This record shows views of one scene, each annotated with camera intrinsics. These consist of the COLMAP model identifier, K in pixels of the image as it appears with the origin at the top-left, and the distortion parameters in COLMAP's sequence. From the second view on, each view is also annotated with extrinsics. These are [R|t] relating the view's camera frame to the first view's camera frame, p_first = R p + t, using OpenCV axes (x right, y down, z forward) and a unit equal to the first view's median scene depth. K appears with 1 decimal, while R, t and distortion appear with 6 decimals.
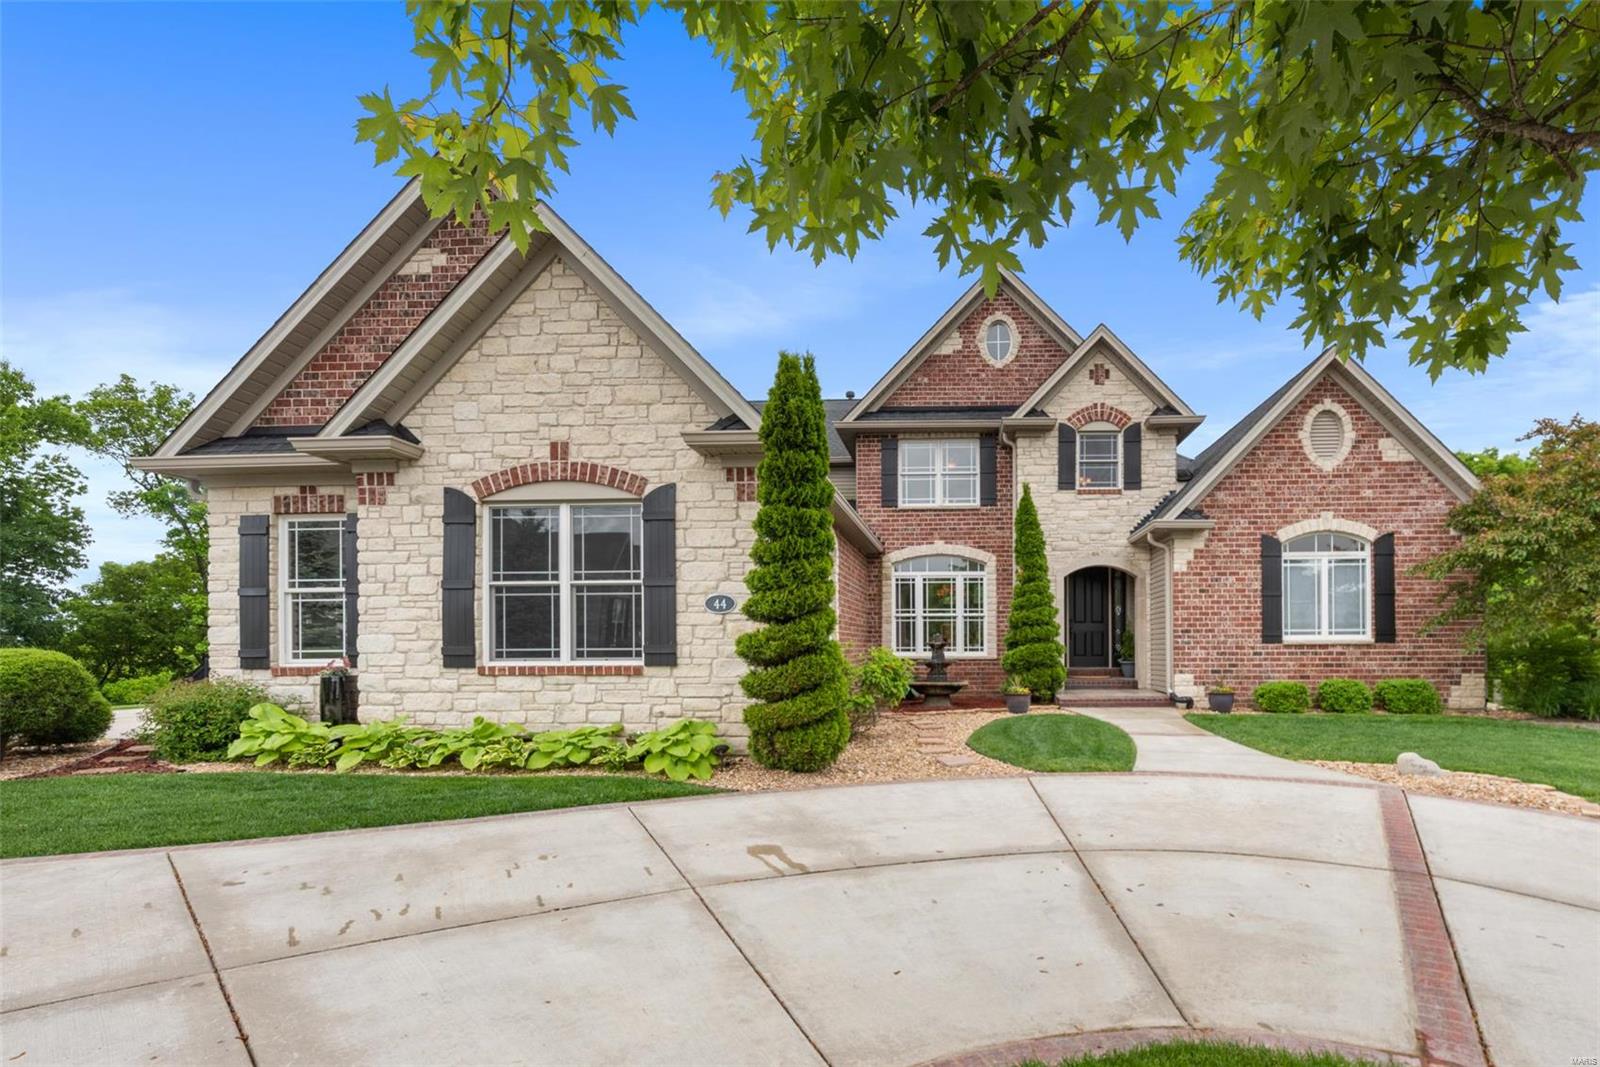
lens RADIAL K [[642.4, 0, 935.4], [0, 642.4, 525.3], [0, 0, 1]] dist [-0.000932, 0.000181]
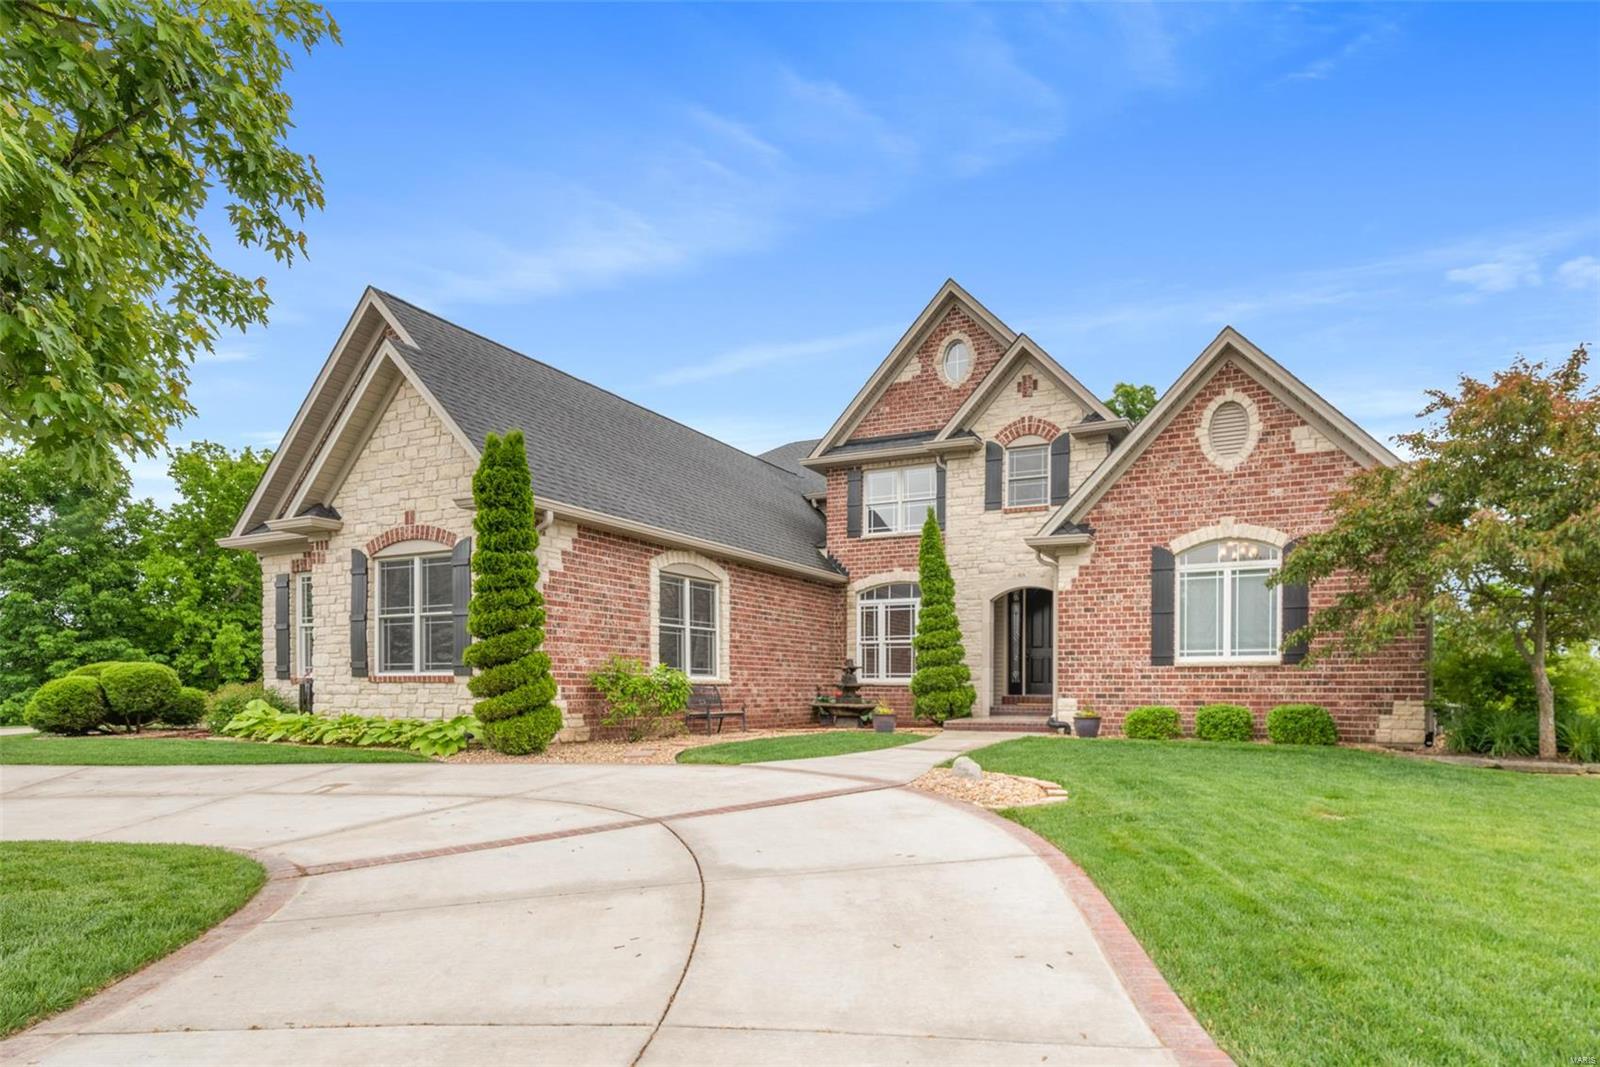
lens RADIAL K [[708.3, 0, 940.6], [0, 708.3, 553.2], [0, 0, 1]] dist [-0.001777, -0.000278]
pose [[0.951934, -0.051099, -0.302011, 0.543449], [0.051413, 0.998654, -0.006914, 0.015858], [0.301958, -0.008946, 0.953279, -0.050497]]
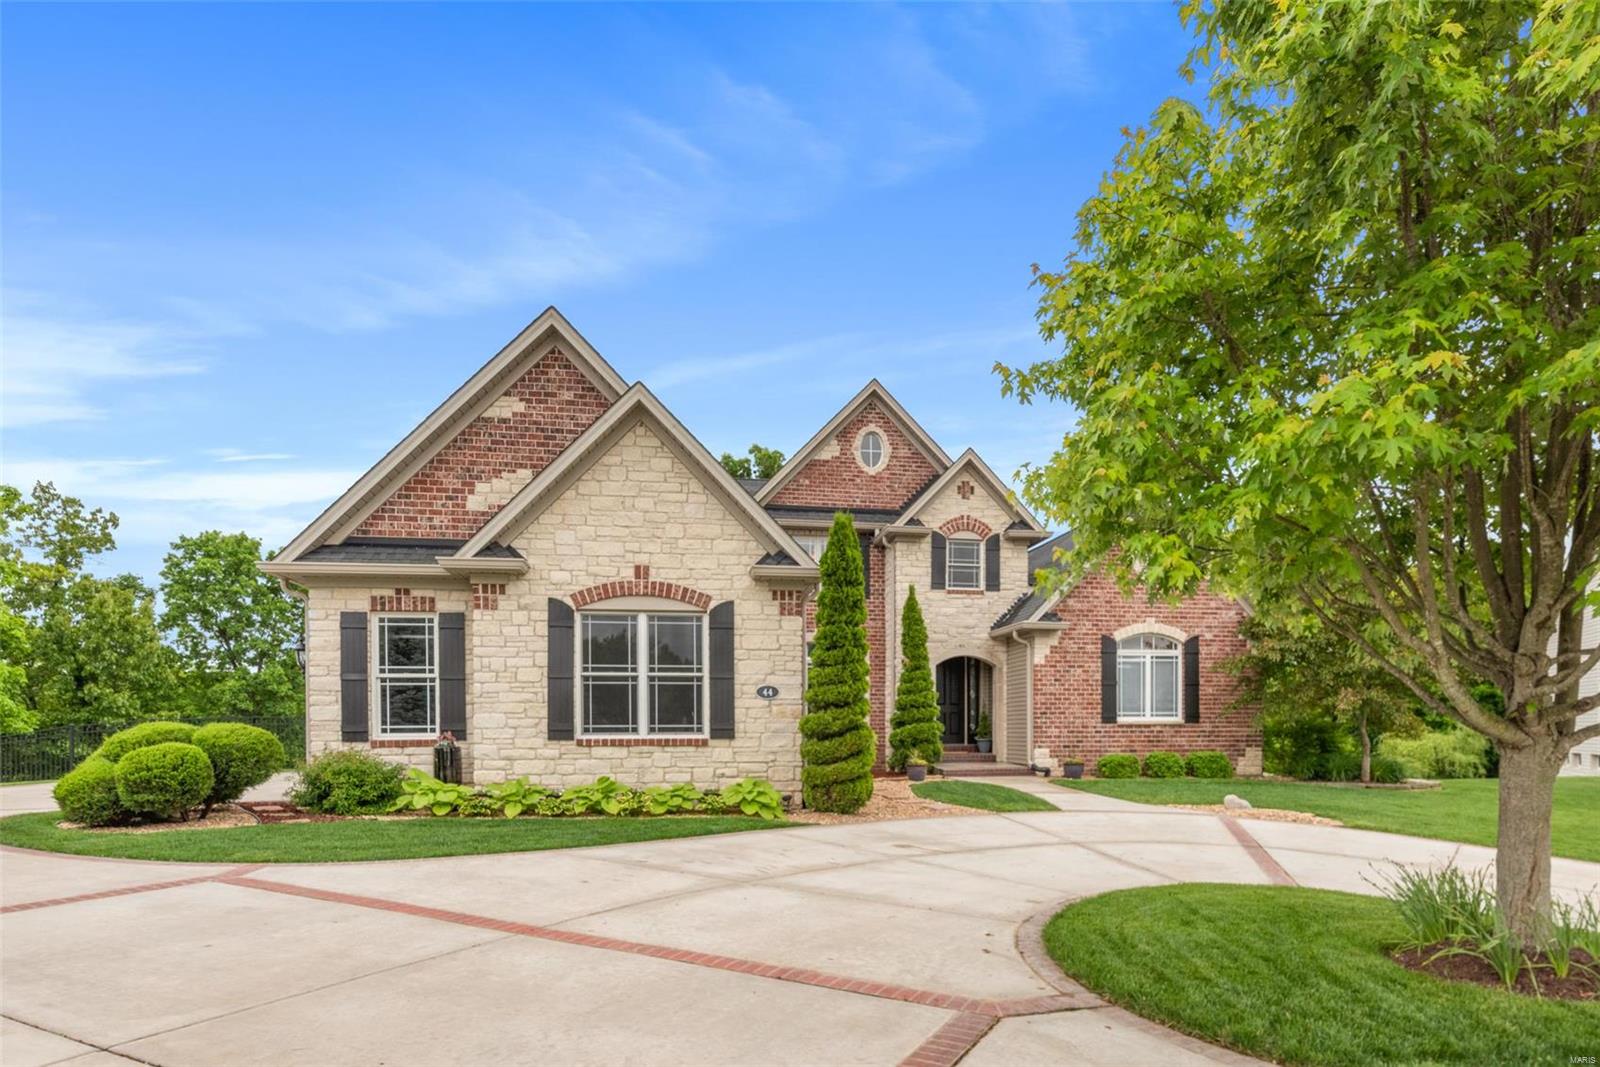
lens RADIAL K [[709.5, 0, 799.7], [0, 709.5, 571.7], [0, 0, 1]] dist [-0.003115, -0.000470]
pose [[0.988132, 0.035779, 0.149383, -0.283518], [-0.031572, 0.999038, -0.030437, -0.048759], [-0.150329, 0.025359, 0.988311, -0.272233]]
